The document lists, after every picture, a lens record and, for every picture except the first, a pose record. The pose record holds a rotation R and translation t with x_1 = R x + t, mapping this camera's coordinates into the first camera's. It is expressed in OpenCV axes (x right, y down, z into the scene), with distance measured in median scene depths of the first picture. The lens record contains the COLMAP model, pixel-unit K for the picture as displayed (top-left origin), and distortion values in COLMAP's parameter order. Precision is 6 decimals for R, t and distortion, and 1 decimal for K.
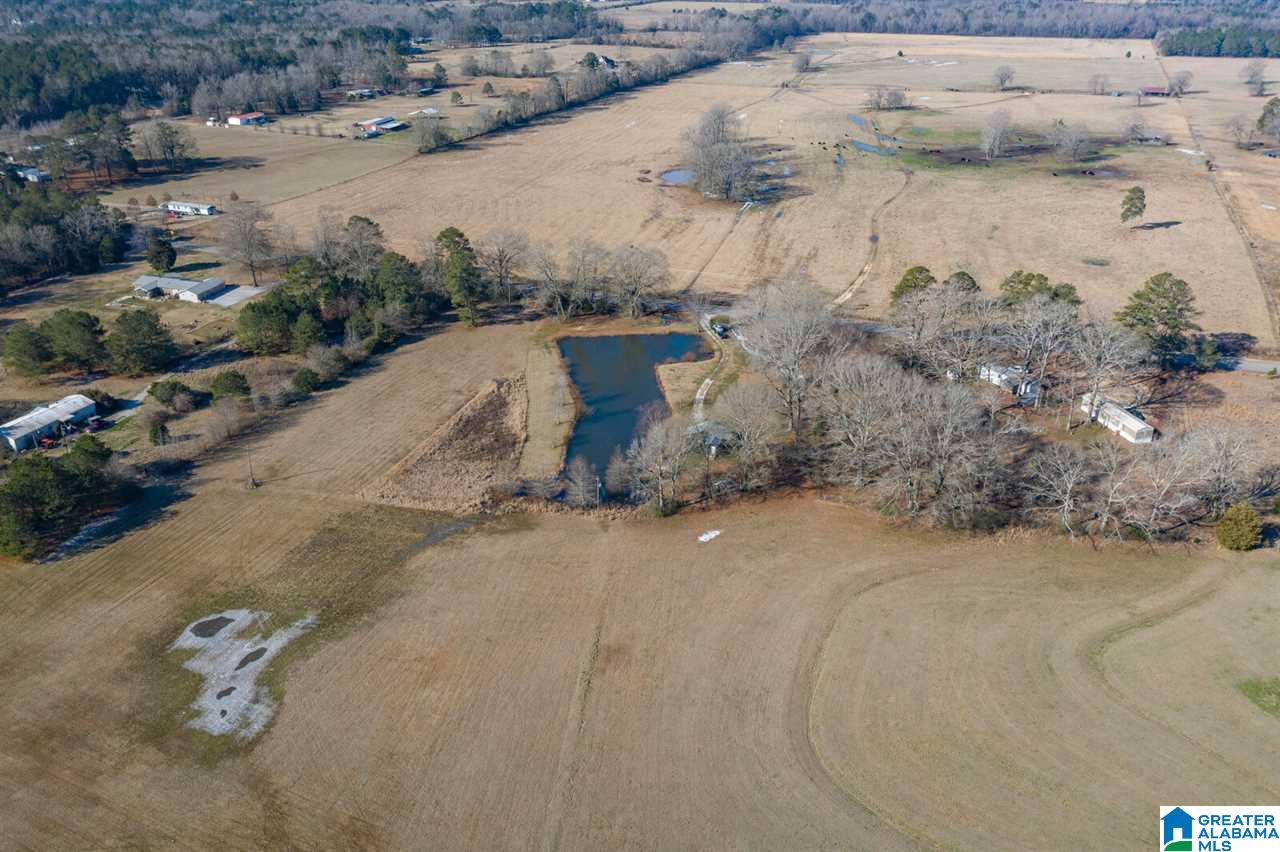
lens RADIAL K [[1009.2, 0, 644.9], [0, 1009.2, 418.0], [0, 0, 1]] dist [-0.015932, 0.001110]
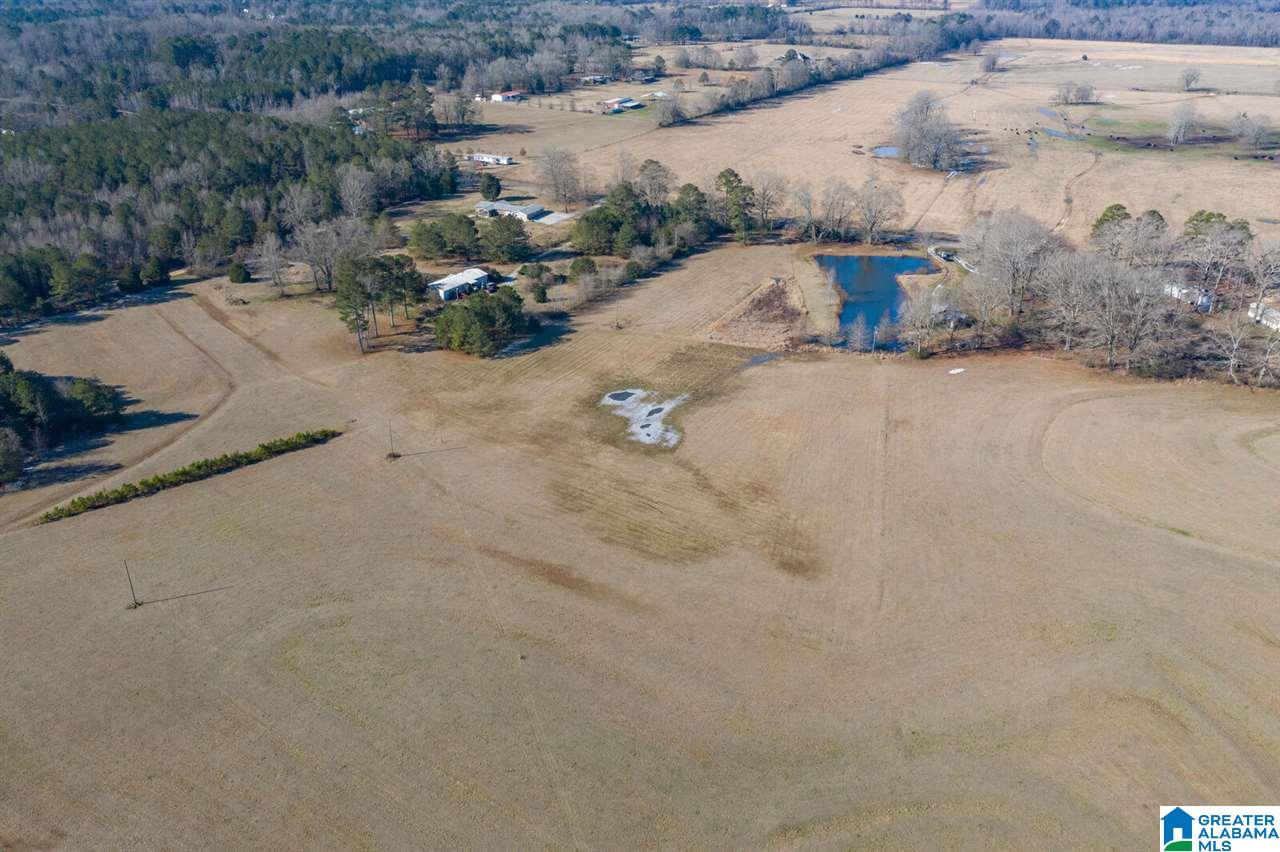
lens RADIAL K [[1009.2, 0, 646.9], [0, 1009.2, 421.3], [0, 0, 1]] dist [-0.015932, 0.001110]
pose [[0.989403, 0.064394, -0.130138, -0.108875], [-0.065023, 0.997884, -0.000586, 0.135325], [0.129824, 0.009042, 0.991496, -0.267938]]
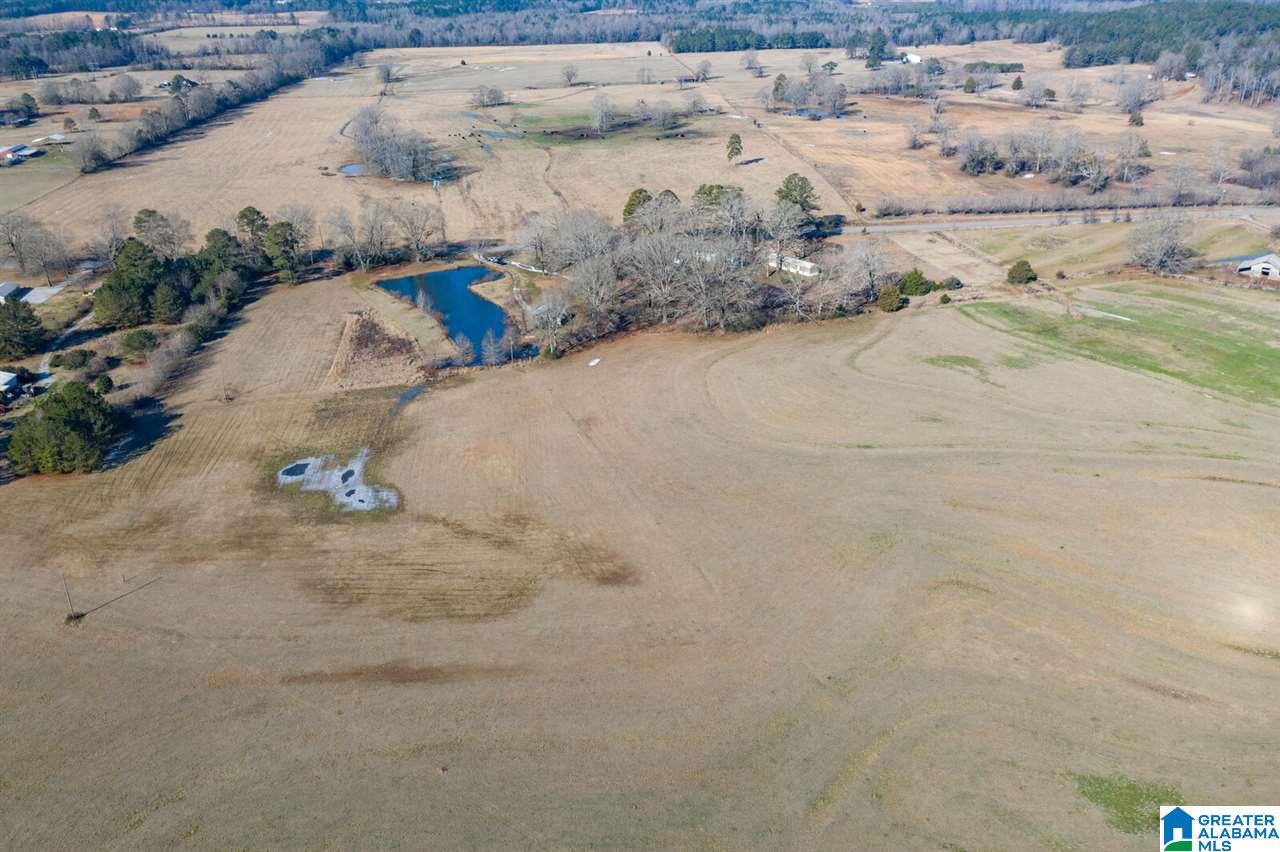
lens RADIAL K [[1009.2, 0, 639.3], [0, 1009.2, 427.7], [0, 0, 1]] dist [-0.015932, 0.001110]
pose [[0.893813, -0.192747, 0.404903, -0.307775], [0.197271, 0.979860, 0.030974, 0.111821], [-0.402718, 0.052190, 0.913835, -0.222158]]
